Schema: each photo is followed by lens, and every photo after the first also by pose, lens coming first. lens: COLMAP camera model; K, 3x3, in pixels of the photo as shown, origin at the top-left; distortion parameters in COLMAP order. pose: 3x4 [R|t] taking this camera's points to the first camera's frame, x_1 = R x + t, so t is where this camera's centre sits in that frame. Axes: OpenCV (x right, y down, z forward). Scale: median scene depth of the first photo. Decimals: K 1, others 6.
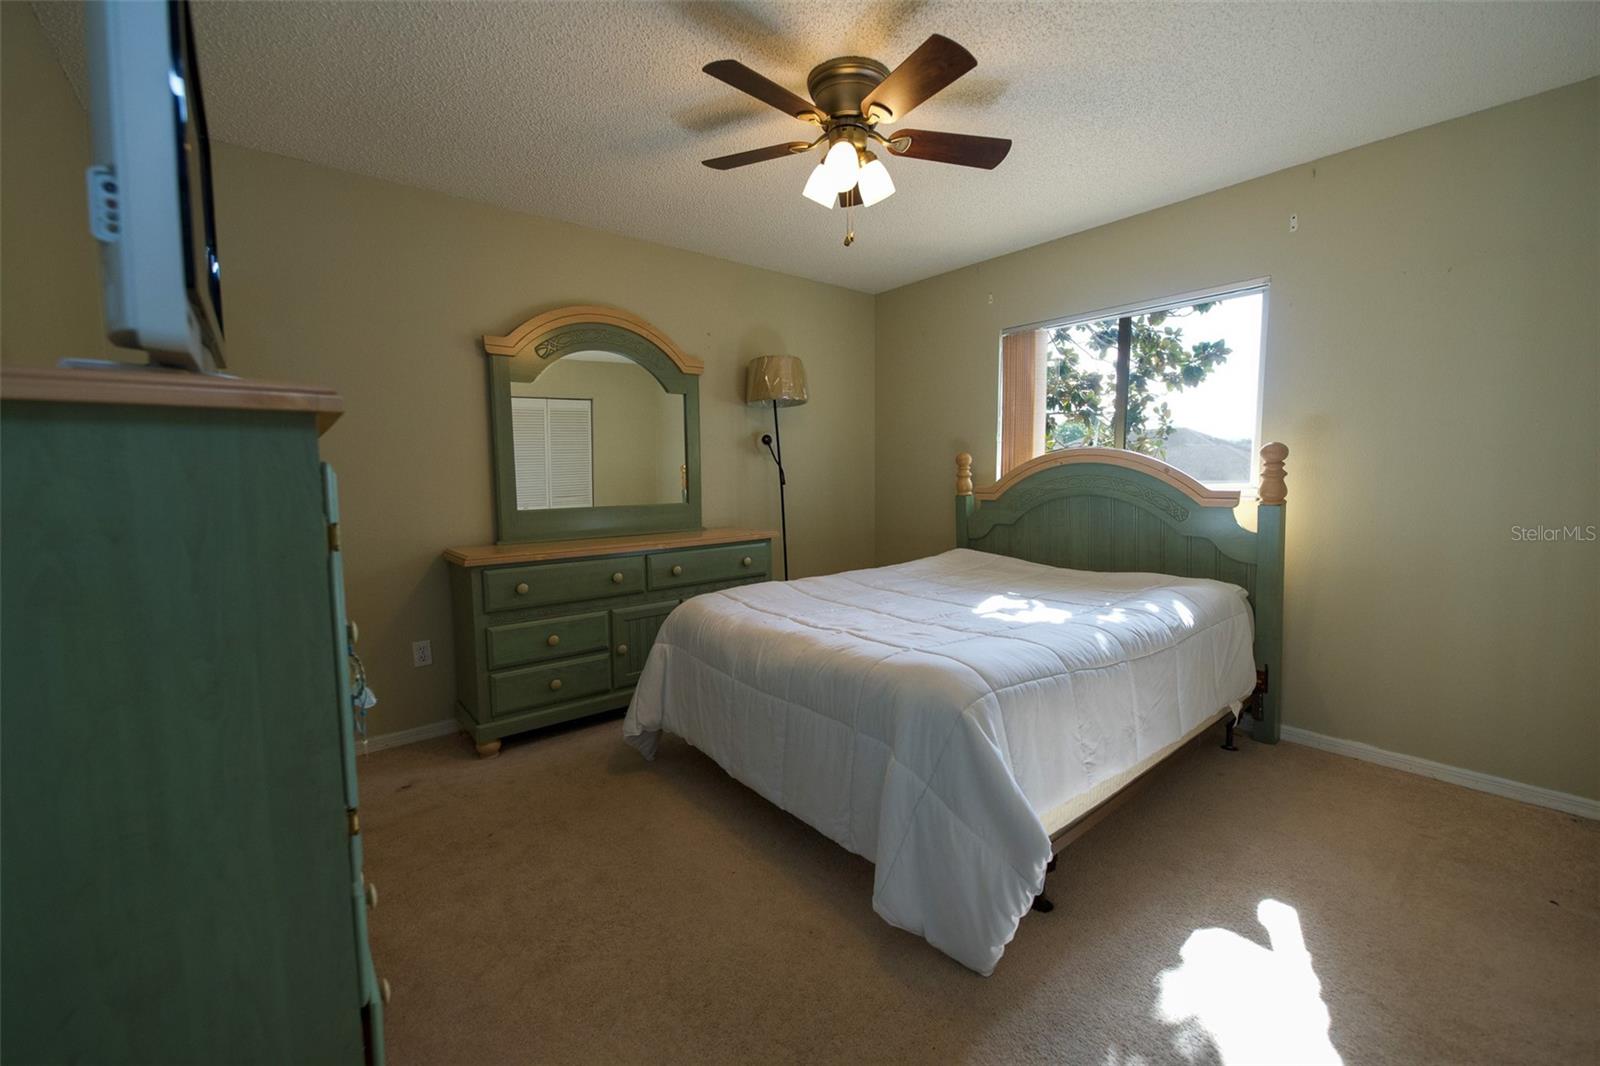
lens RADIAL K [[655.6, 0, 782.1], [0, 655.6, 530.8], [0, 0, 1]] dist [0.014223, -0.009796]
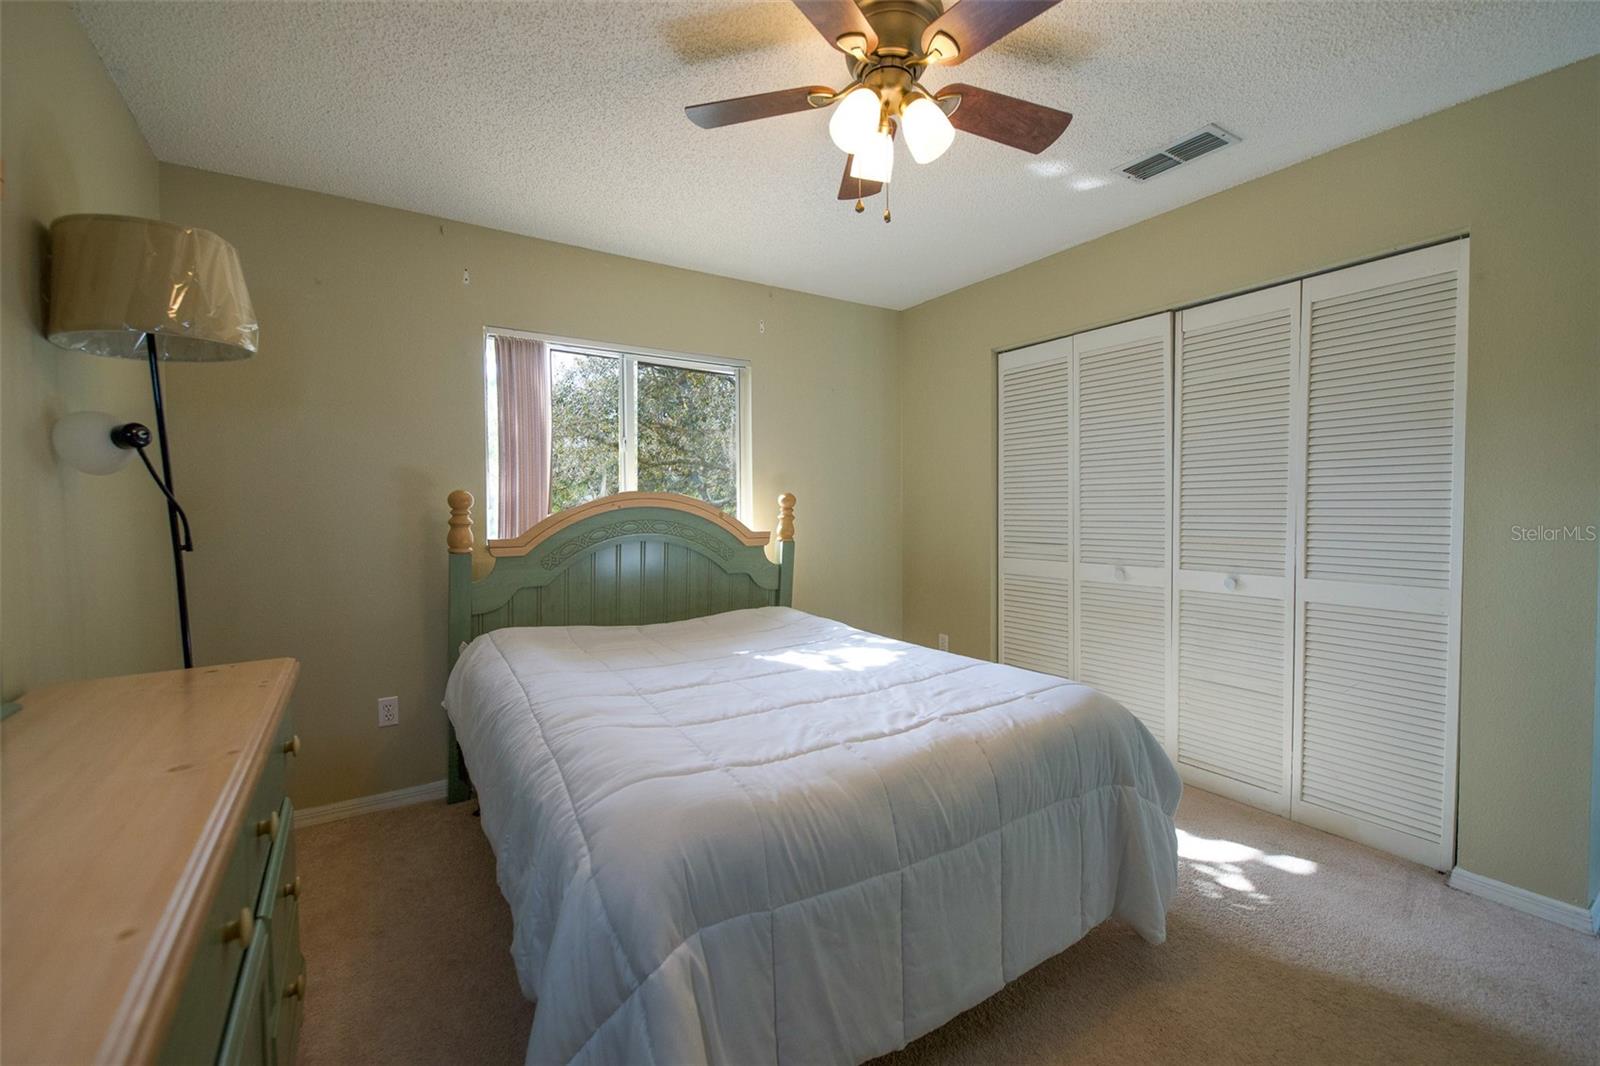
lens RADIAL K [[679.4, 0, 800.0], [0, 679.4, 533.0], [0, 0, 1]] dist [0.001409, -0.011025]
pose [[0.070055, -0.025361, 0.997221, -0.435919], [0.097434, 0.995071, 0.018461, -0.058391], [-0.992773, 0.095870, 0.072180, 0.659865]]
